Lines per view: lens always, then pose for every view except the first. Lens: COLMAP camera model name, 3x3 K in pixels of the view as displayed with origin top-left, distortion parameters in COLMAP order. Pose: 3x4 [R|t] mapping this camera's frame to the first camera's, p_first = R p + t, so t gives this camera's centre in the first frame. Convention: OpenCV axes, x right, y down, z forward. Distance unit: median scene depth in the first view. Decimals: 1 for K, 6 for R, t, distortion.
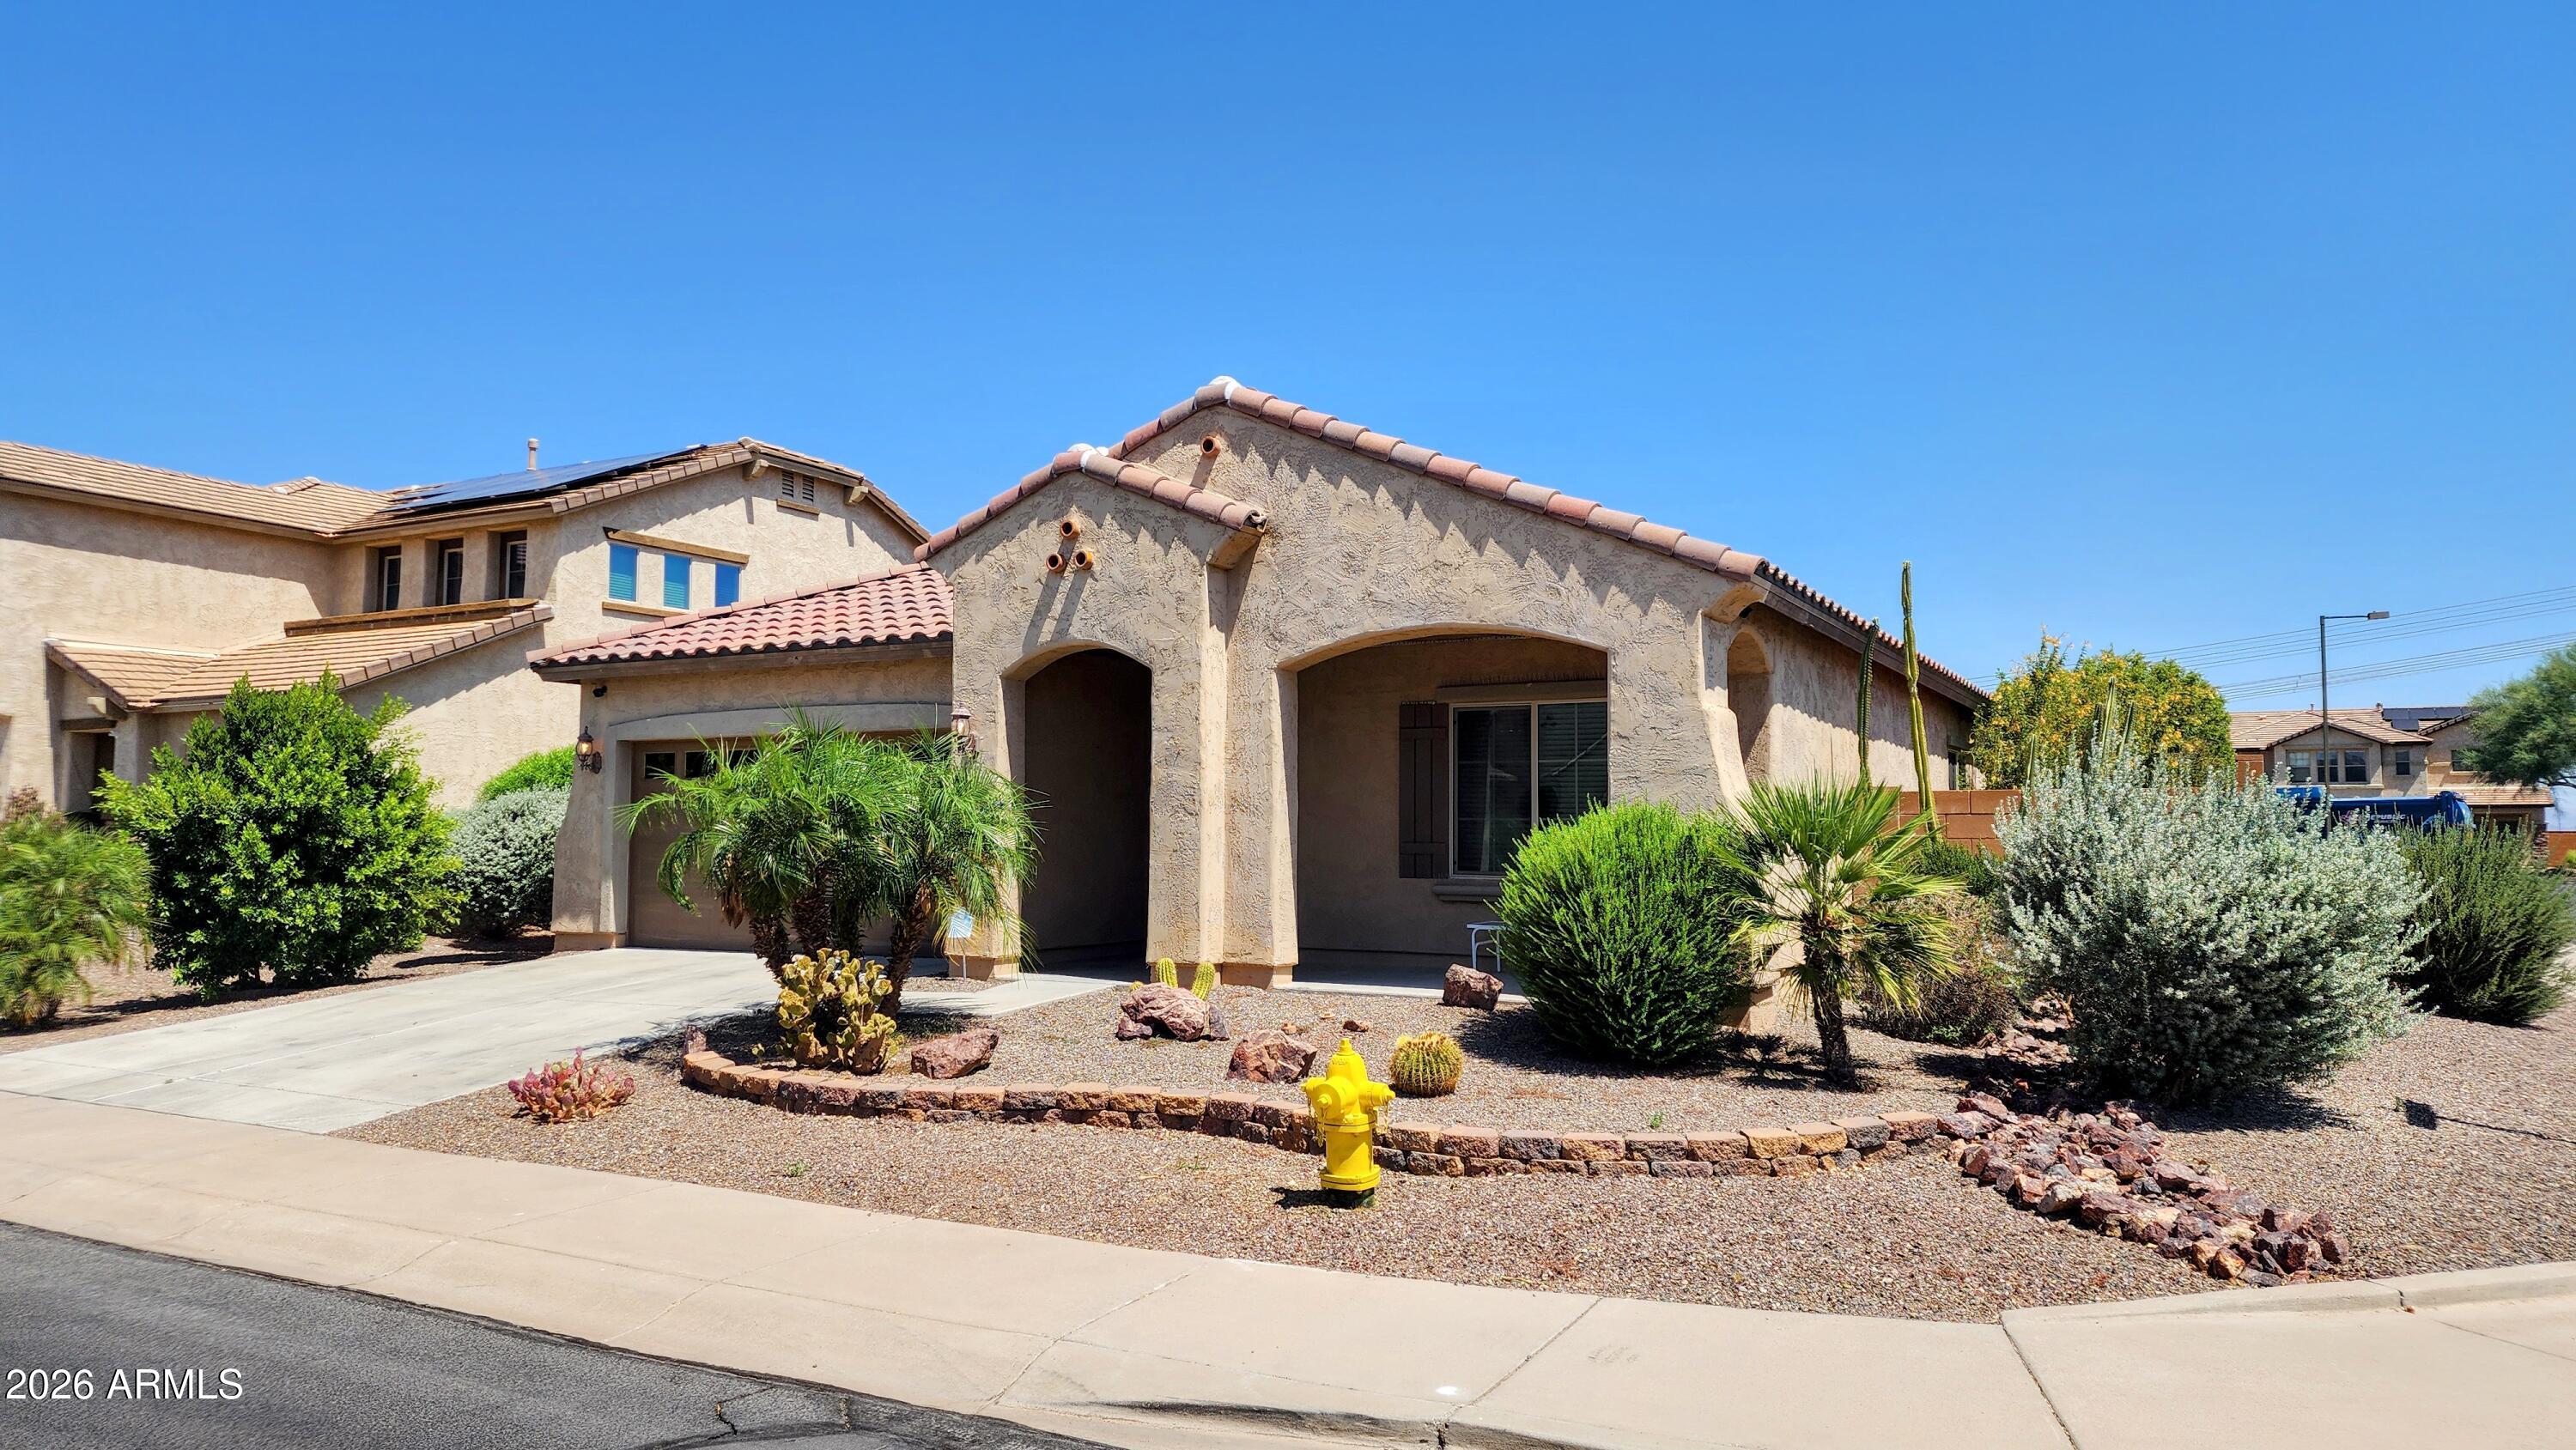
lens RADIAL K [[1711.5, 0, 1291.6], [0, 1711.5, 766.0], [0, 0, 1]] dist [0.060228, -0.000940]
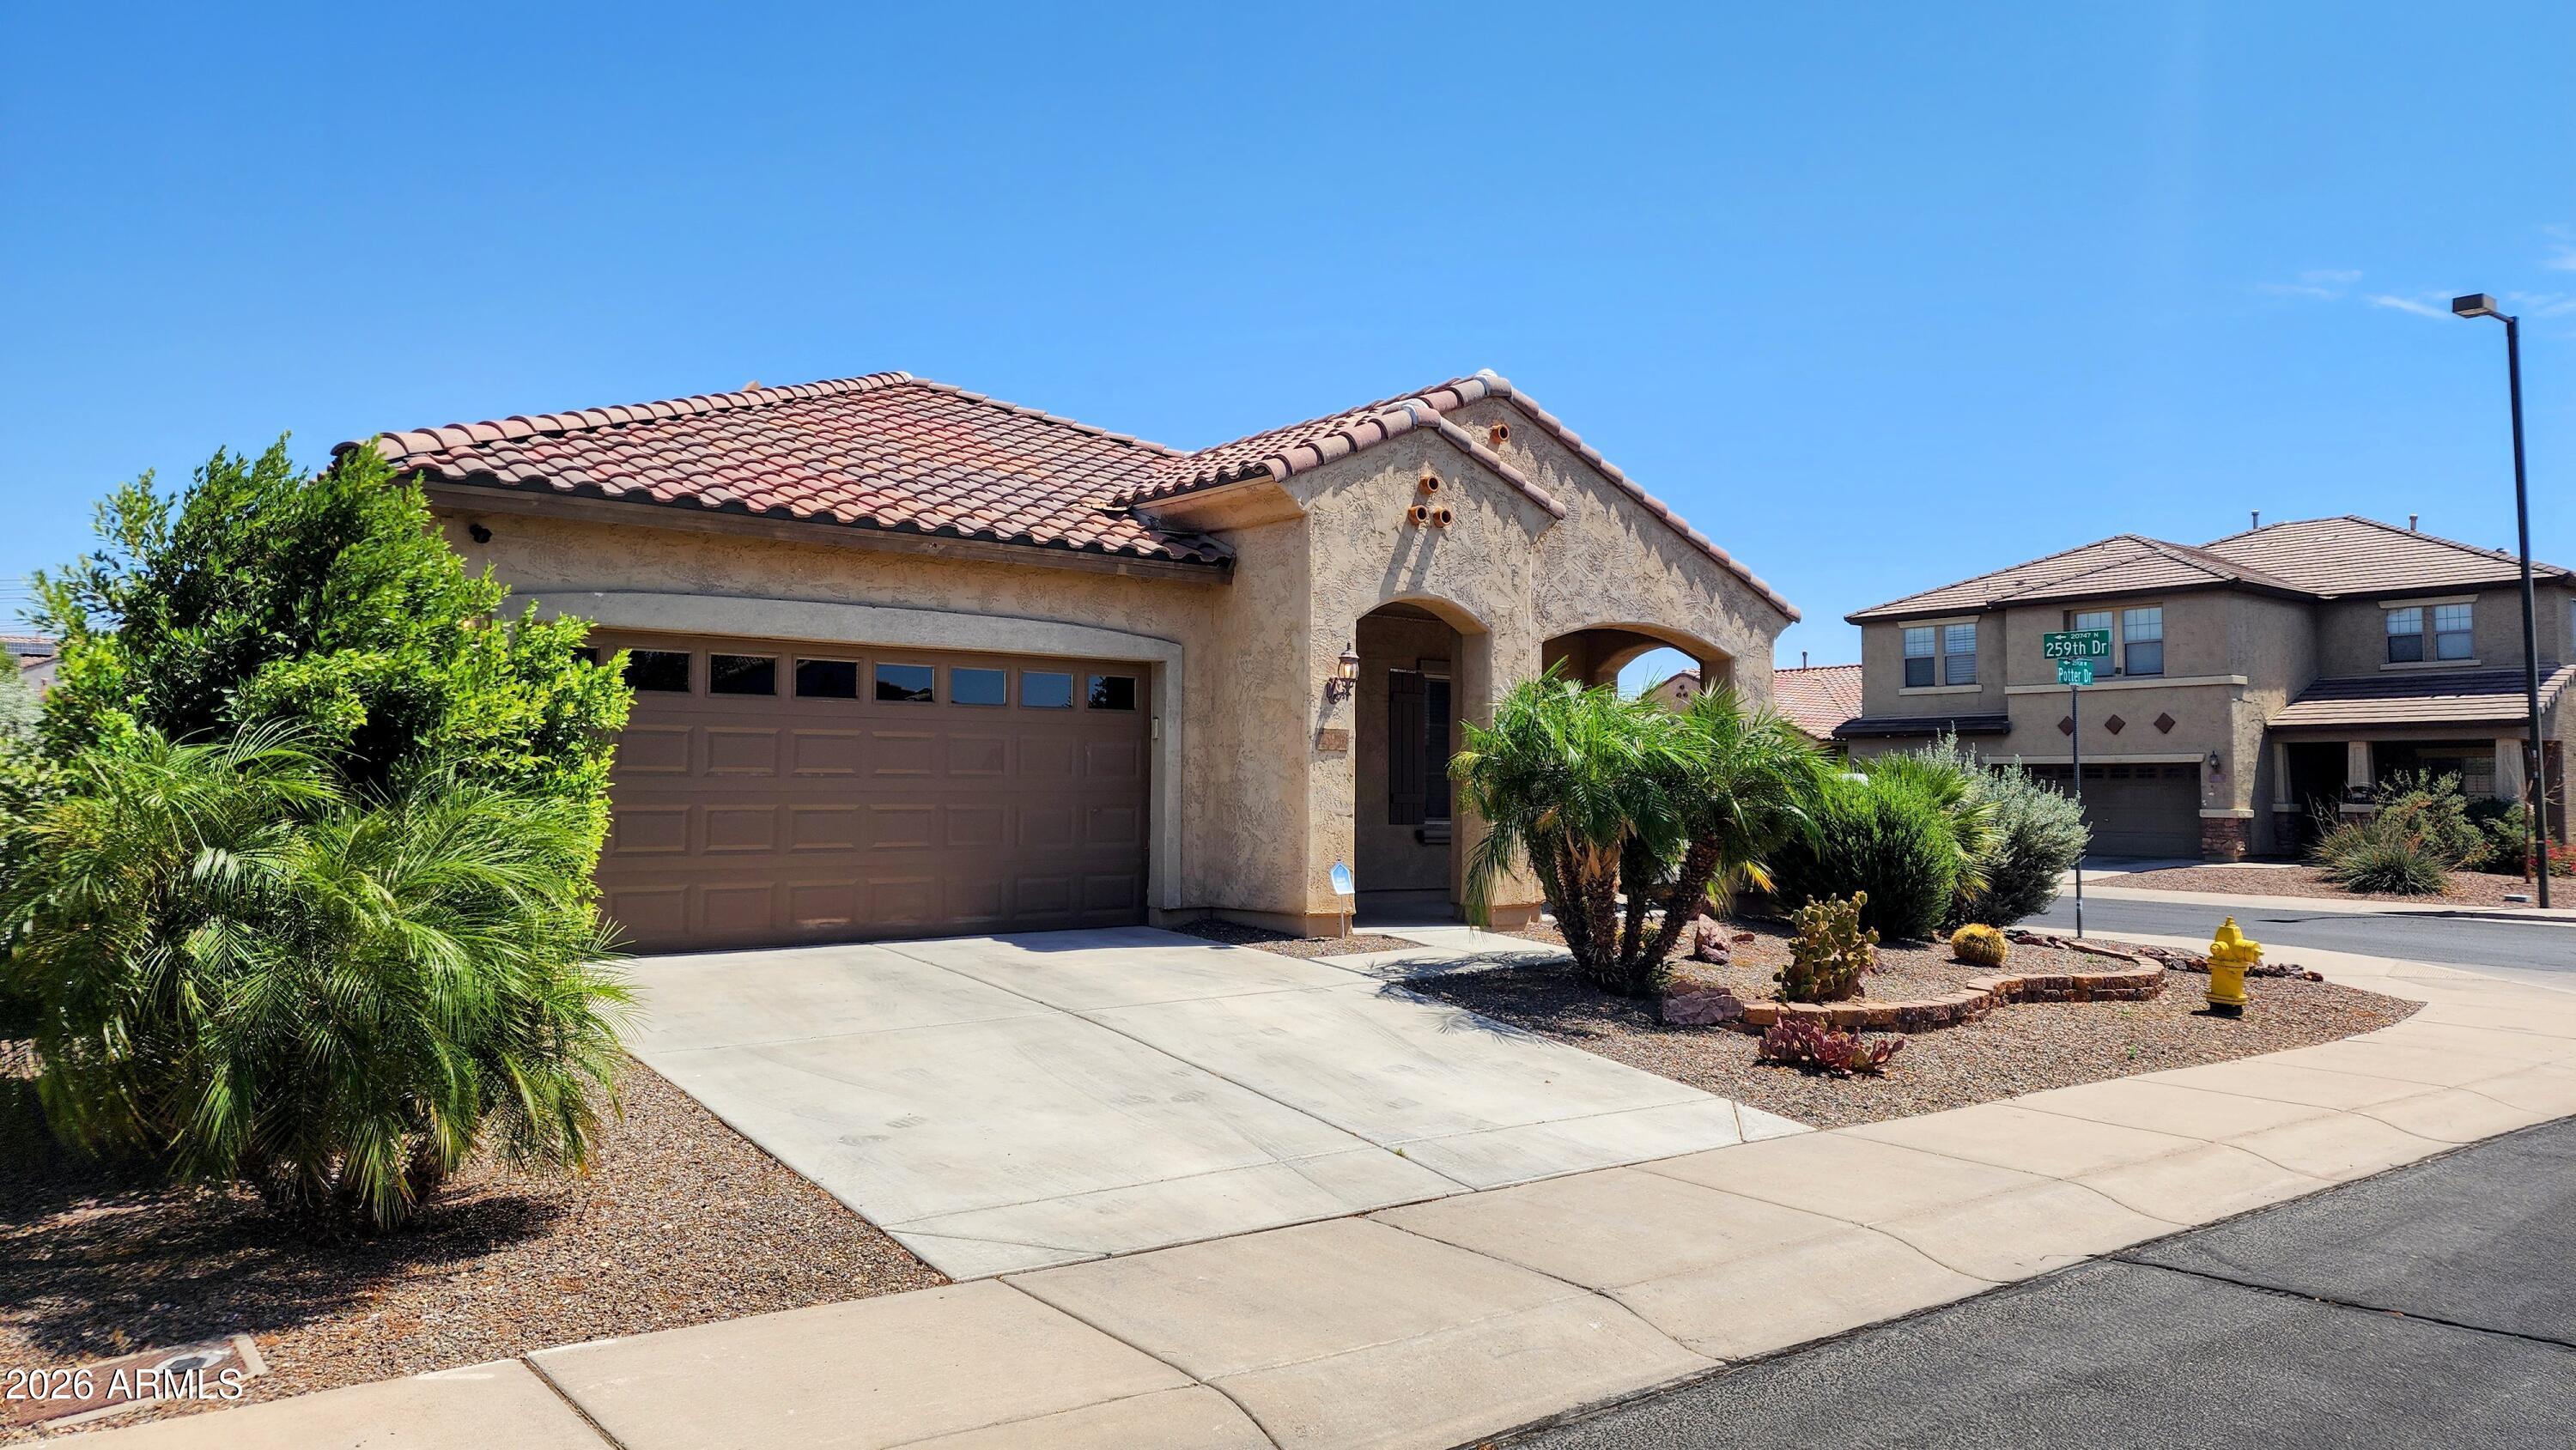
lens RADIAL K [[1740.4, 0, 1271.2], [0, 1740.4, 713.7], [0, 0, 1]] dist [0.058915, -0.002998]
pose [[0.407500, 0.044040, 0.912142, -1.132342], [-0.045050, 0.998590, -0.028088, 0.030878], [-0.912093, -0.029646, 0.408910, 0.680739]]
